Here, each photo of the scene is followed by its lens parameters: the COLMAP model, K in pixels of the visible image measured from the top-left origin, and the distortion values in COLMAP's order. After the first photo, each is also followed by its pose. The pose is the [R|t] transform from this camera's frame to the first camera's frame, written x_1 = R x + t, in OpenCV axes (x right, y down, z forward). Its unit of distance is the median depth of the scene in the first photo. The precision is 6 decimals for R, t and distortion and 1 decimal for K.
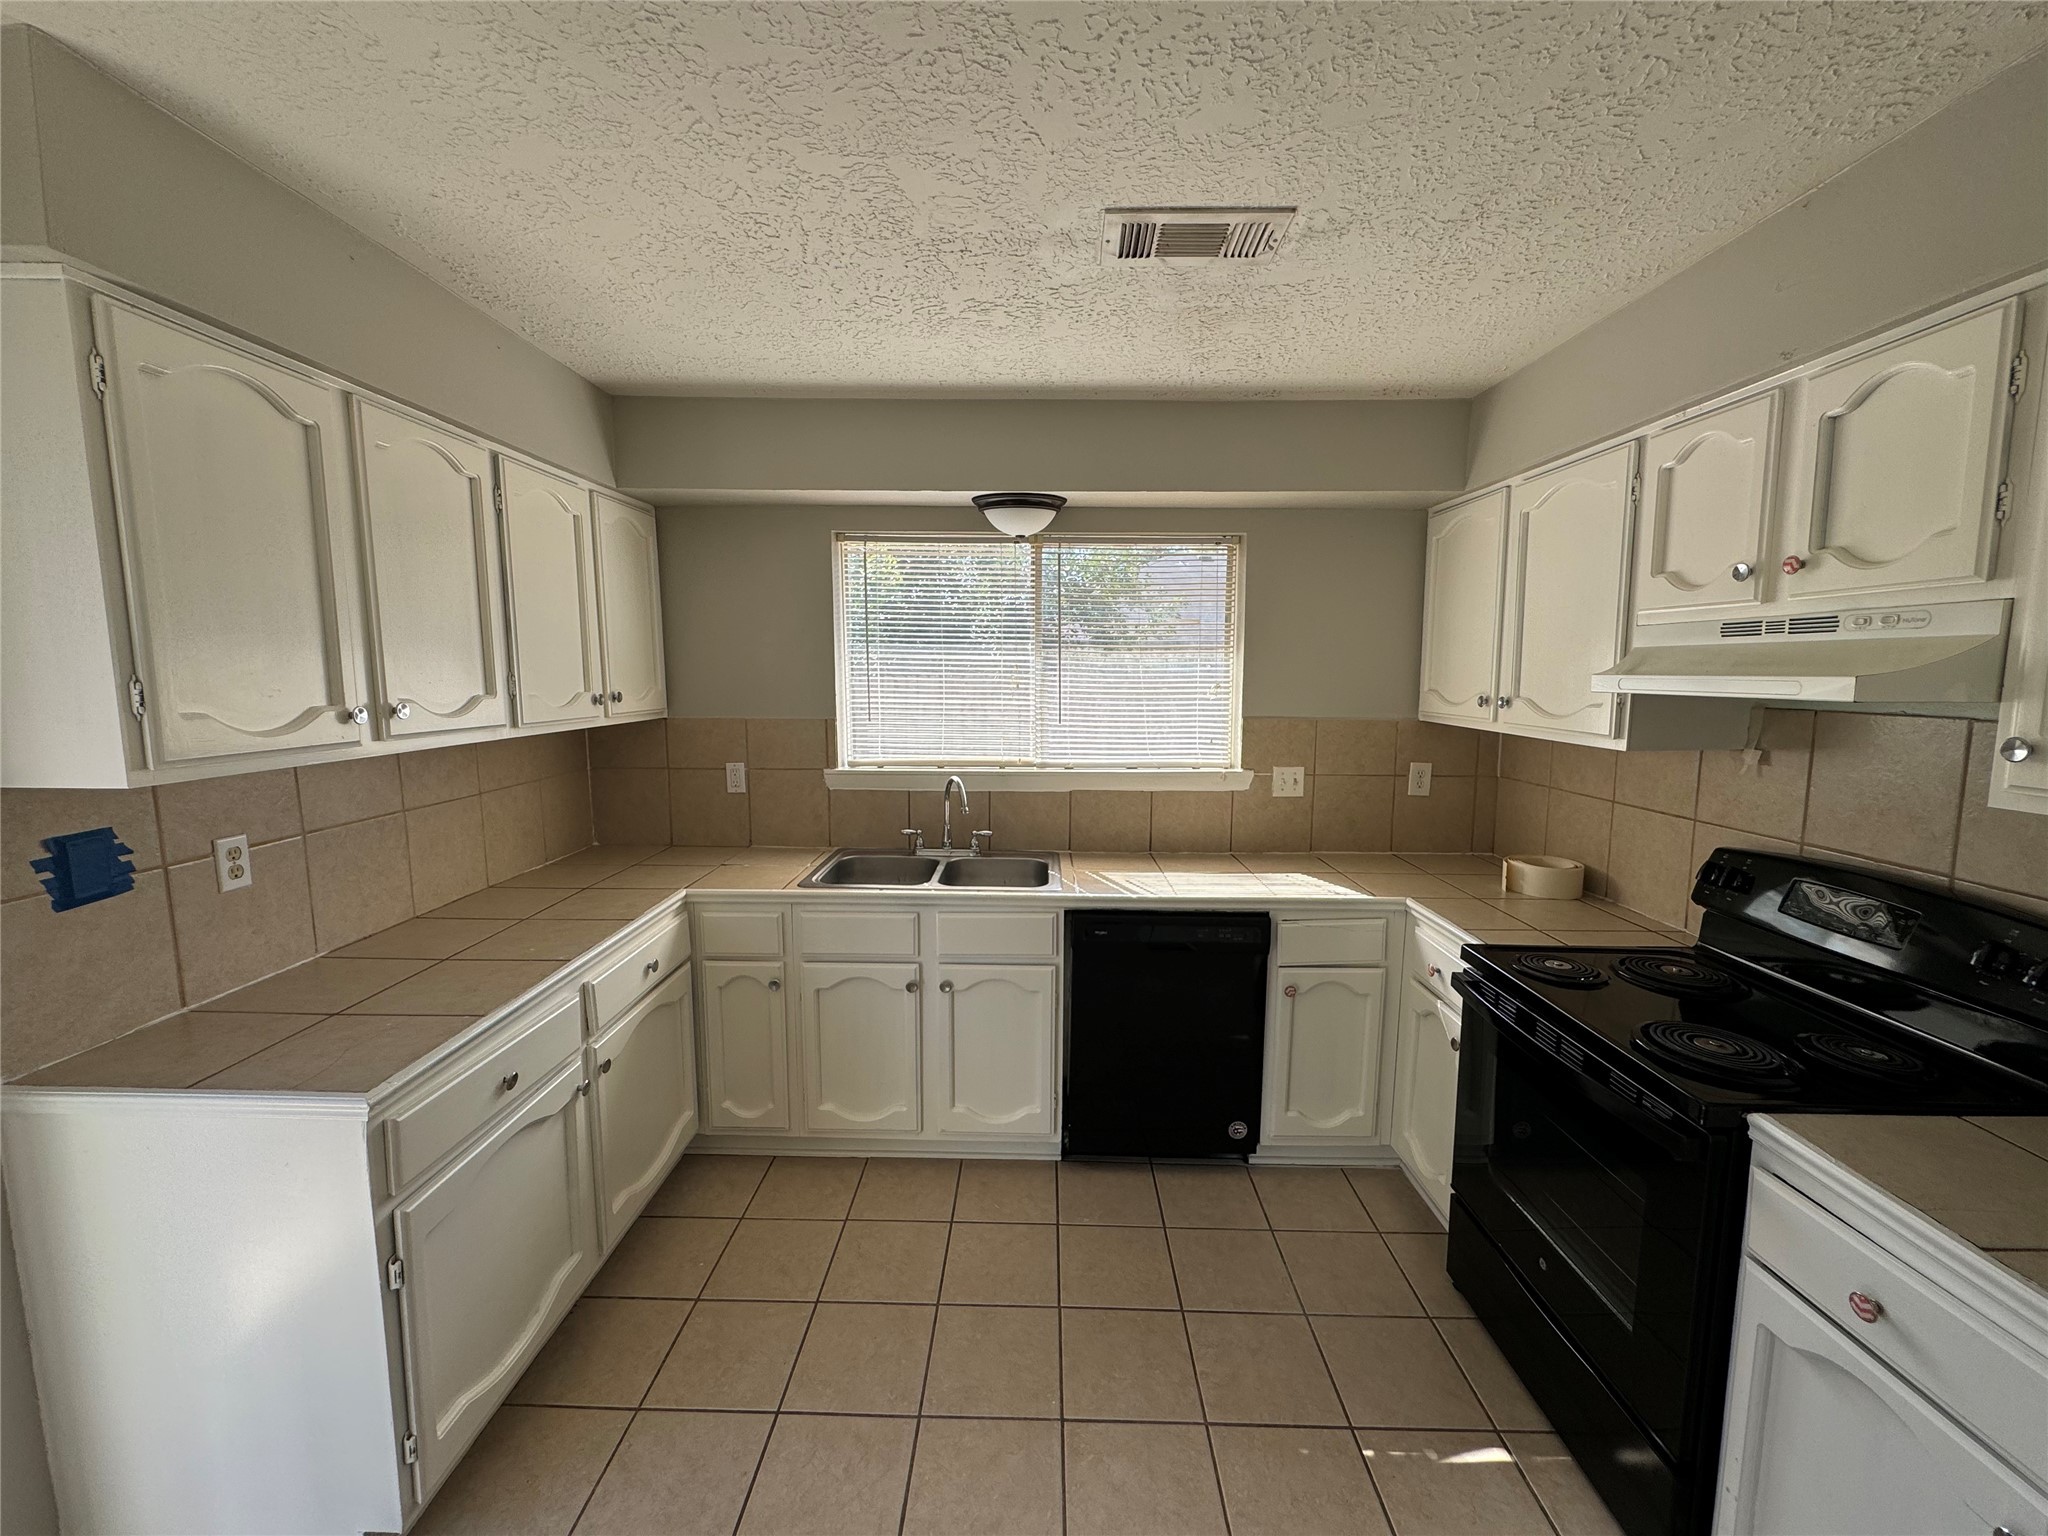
lens RADIAL K [[817.0, 0, 1024.0], [0, 817.0, 768.0], [0, 0, 1]] dist [-0.001387, -0.000281]
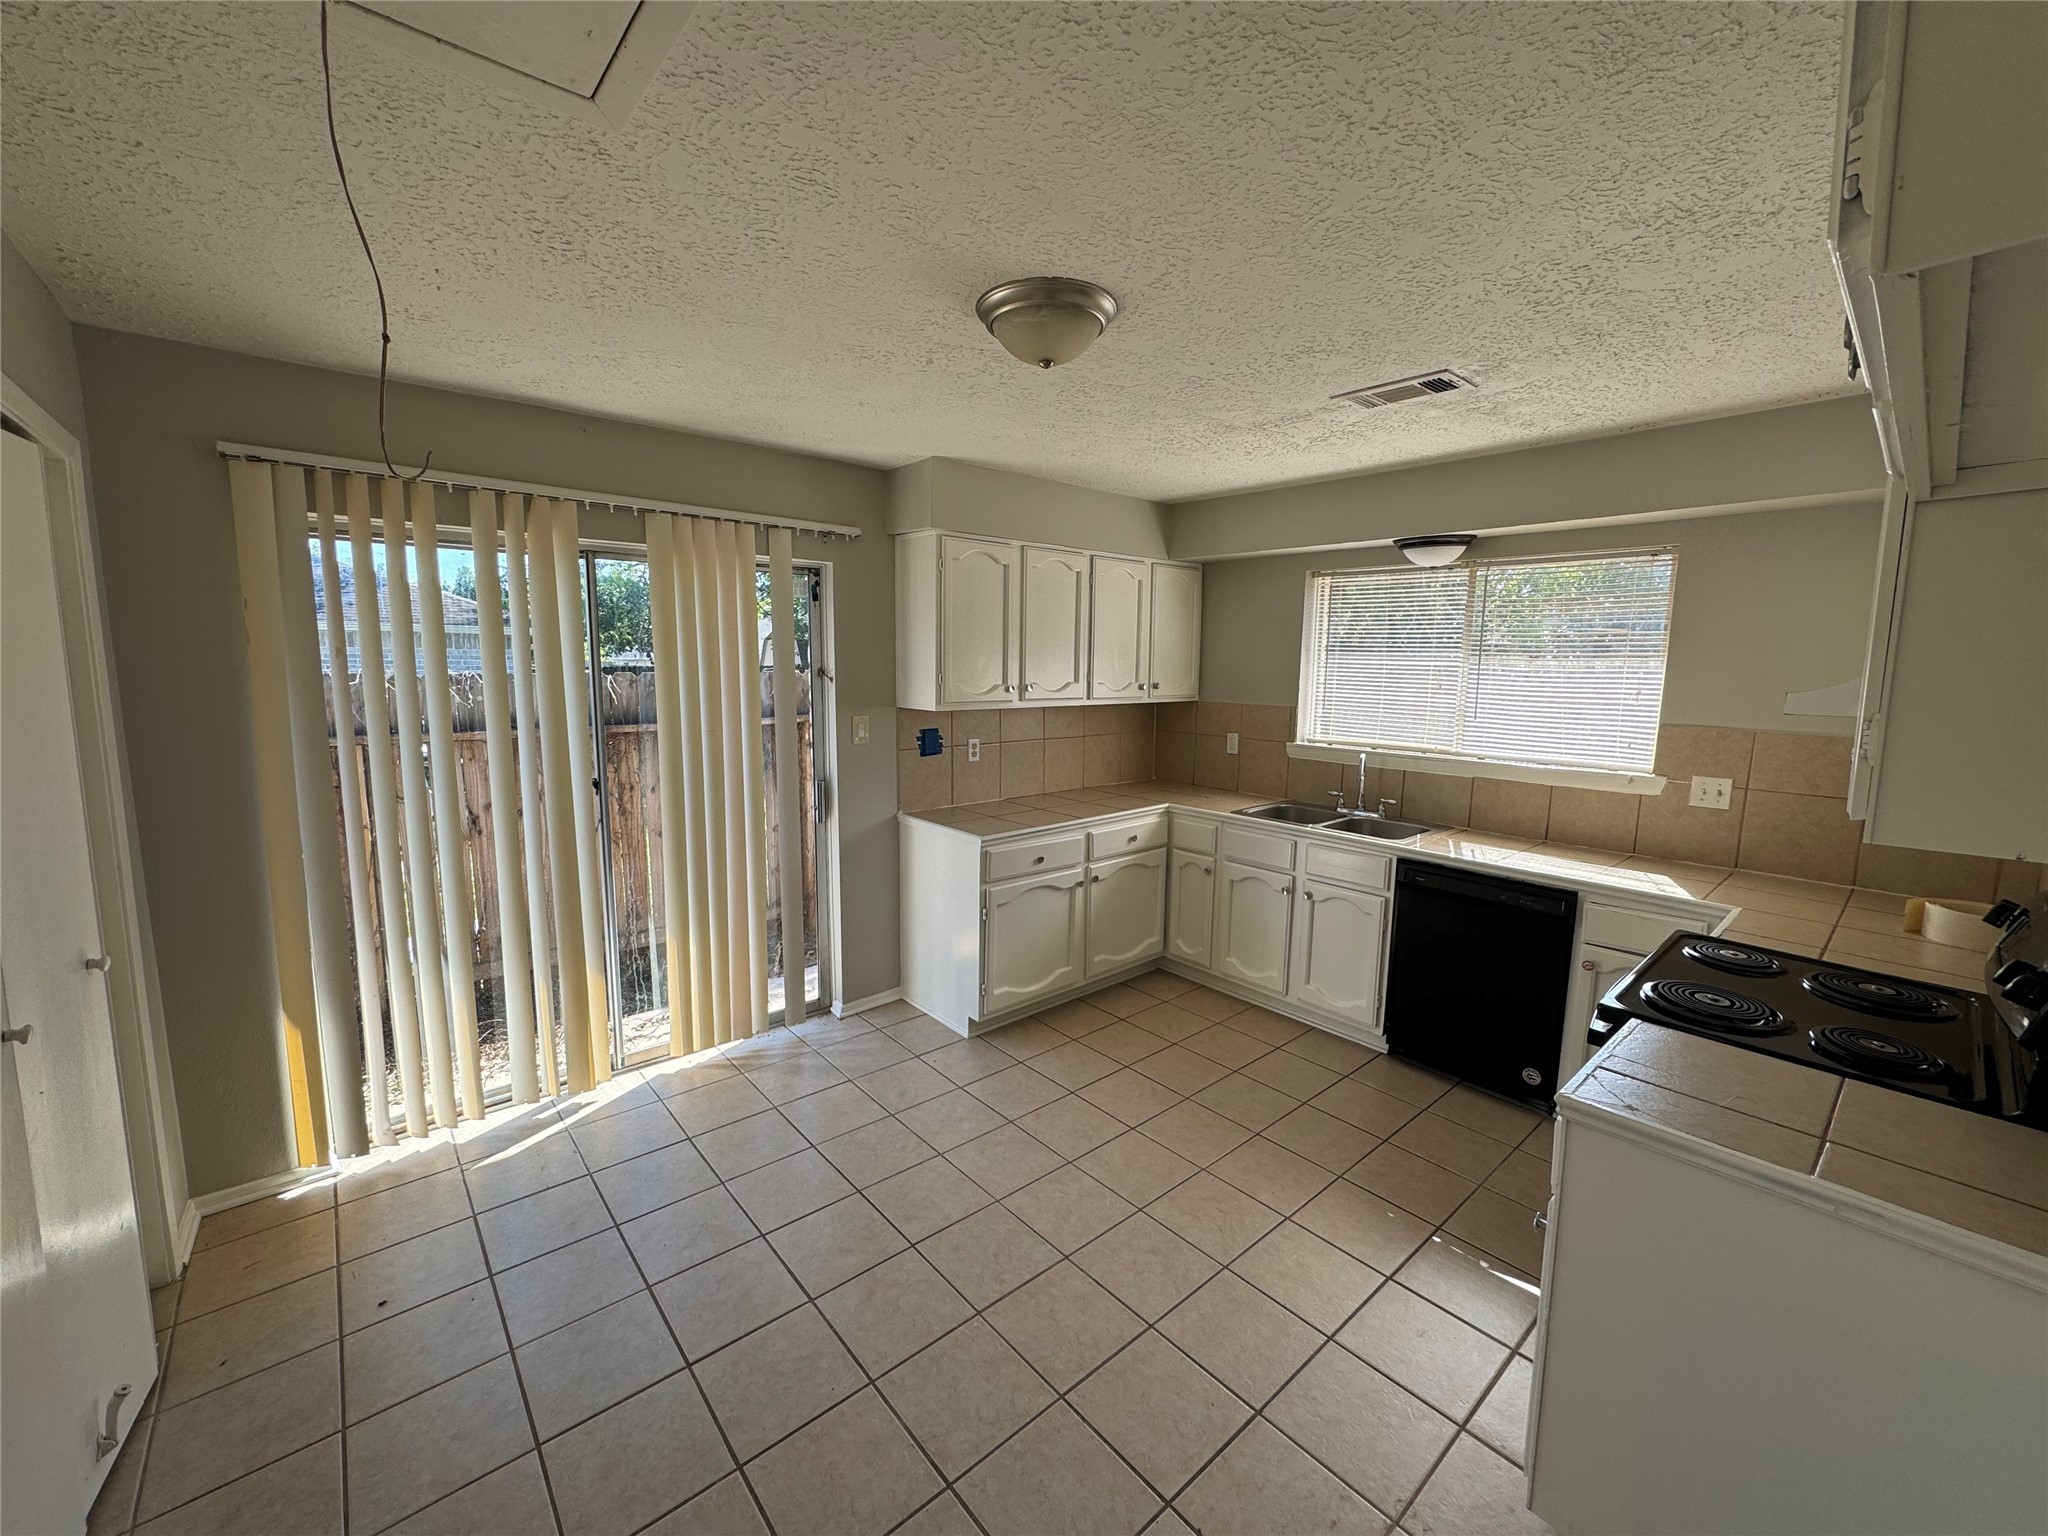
lens RADIAL K [[817.0, 0, 1024.0], [0, 817.0, 768.0], [0, 0, 1]] dist [-0.001387, -0.000281]
pose [[0.668934, 0.103221, -0.736120, 0.603656], [-0.099811, 0.993816, 0.048655, 0.027003], [0.736590, 0.040926, 0.675100, -0.334720]]
